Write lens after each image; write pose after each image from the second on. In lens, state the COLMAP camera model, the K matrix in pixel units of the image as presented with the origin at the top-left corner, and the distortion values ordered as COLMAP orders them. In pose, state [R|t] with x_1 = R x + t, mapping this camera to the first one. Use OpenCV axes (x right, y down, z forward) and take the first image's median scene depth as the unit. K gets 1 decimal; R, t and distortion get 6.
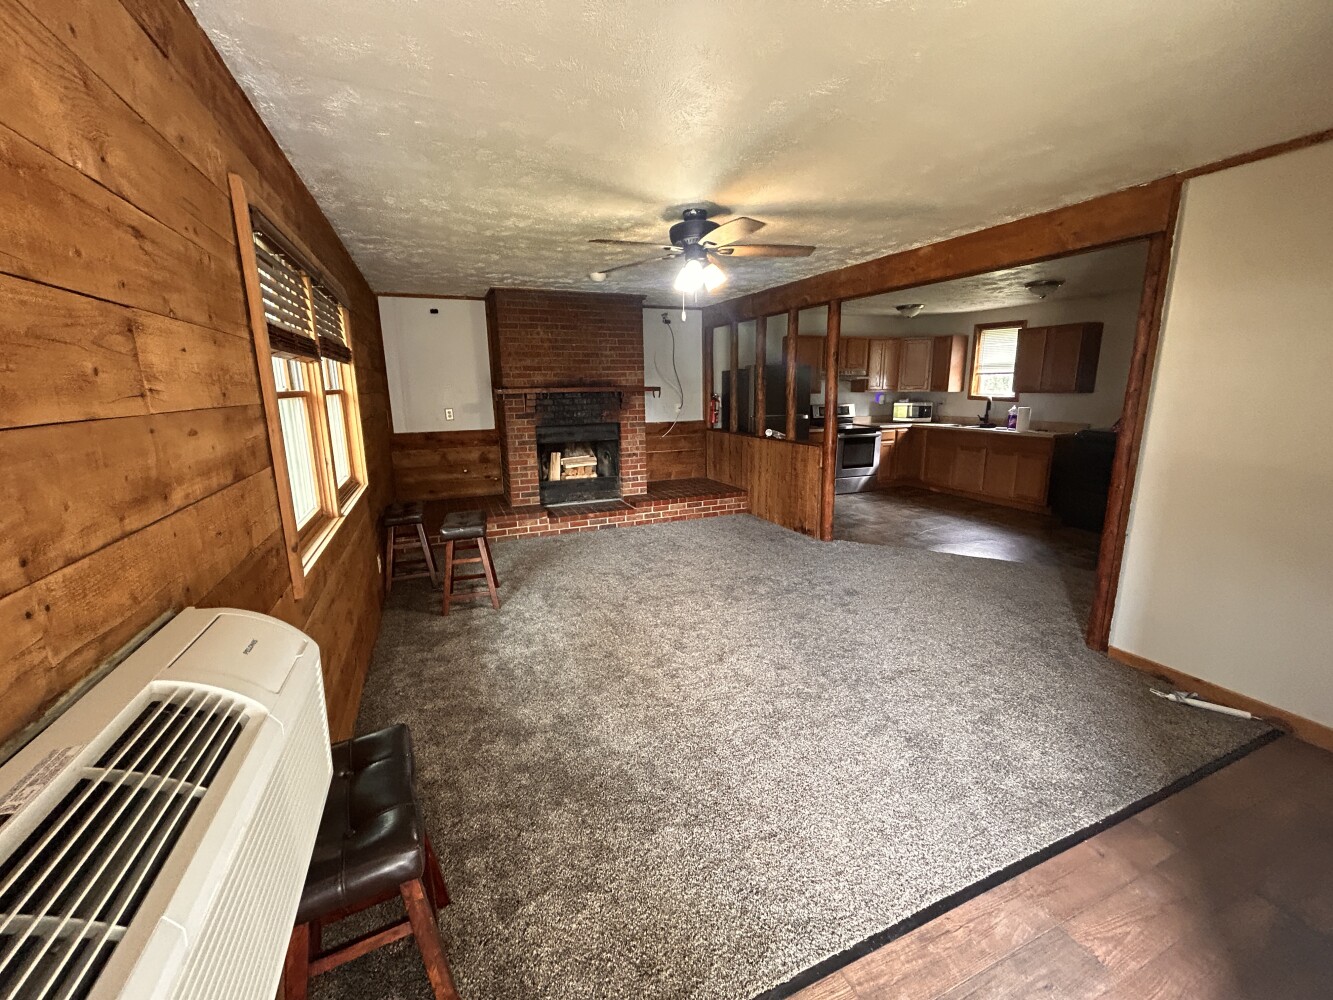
lens RADIAL K [[539.9, 0, 667.8], [0, 539.9, 494.1], [0, 0, 1]] dist [-0.003249, 0.000508]
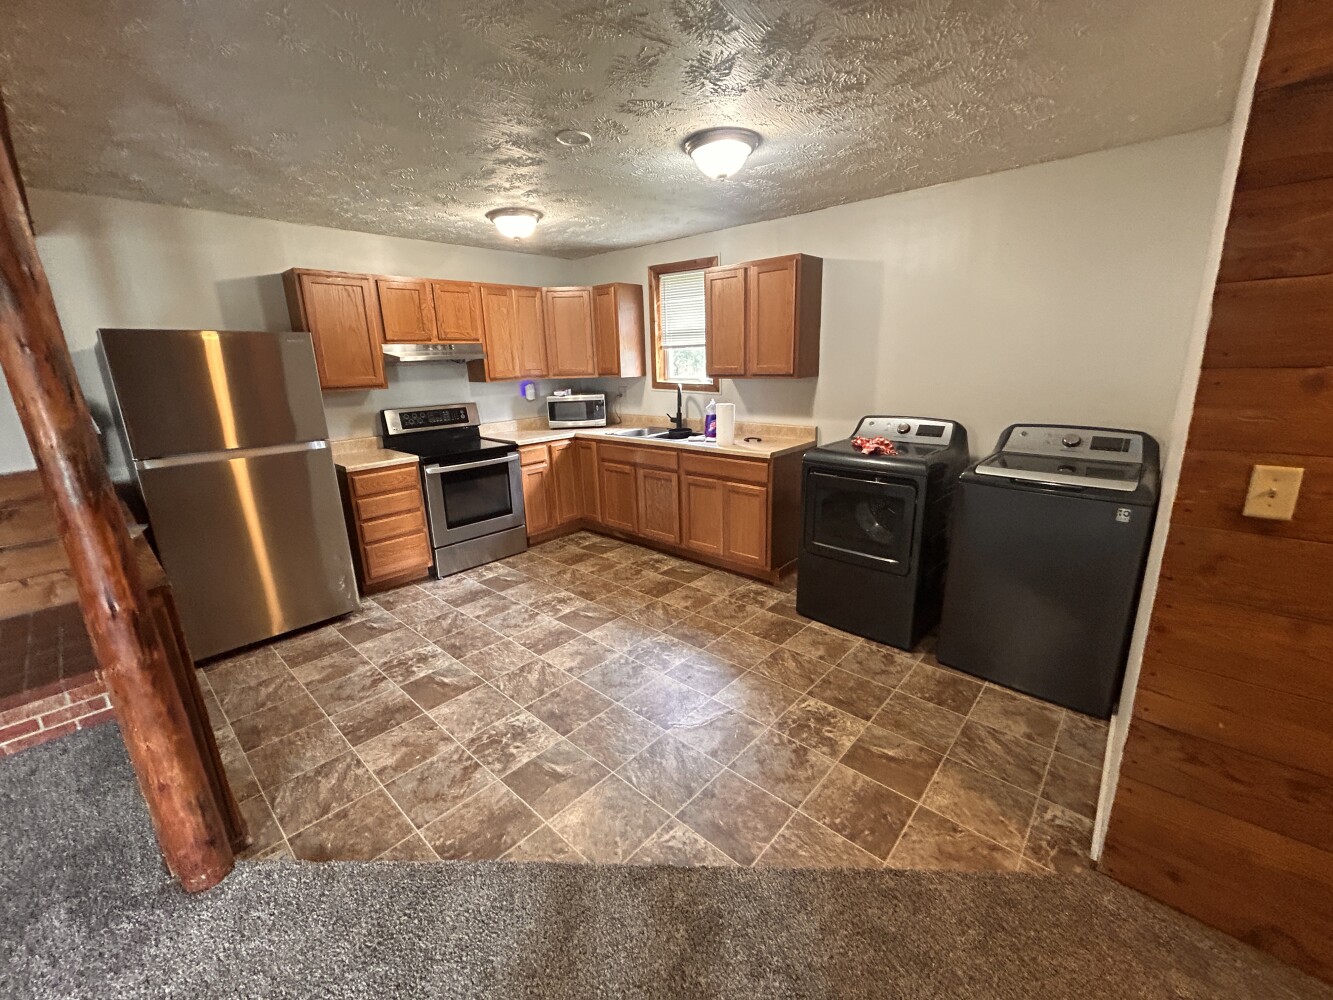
lens RADIAL K [[539.9, 0, 667.6], [0, 539.9, 498.5], [0, 0, 1]] dist [-0.003249, 0.000508]
pose [[0.908885, -0.122956, 0.398510, 0.313407], [0.103040, 0.992132, 0.071108, -0.093833], [-0.404118, -0.023566, 0.914403, 0.423351]]
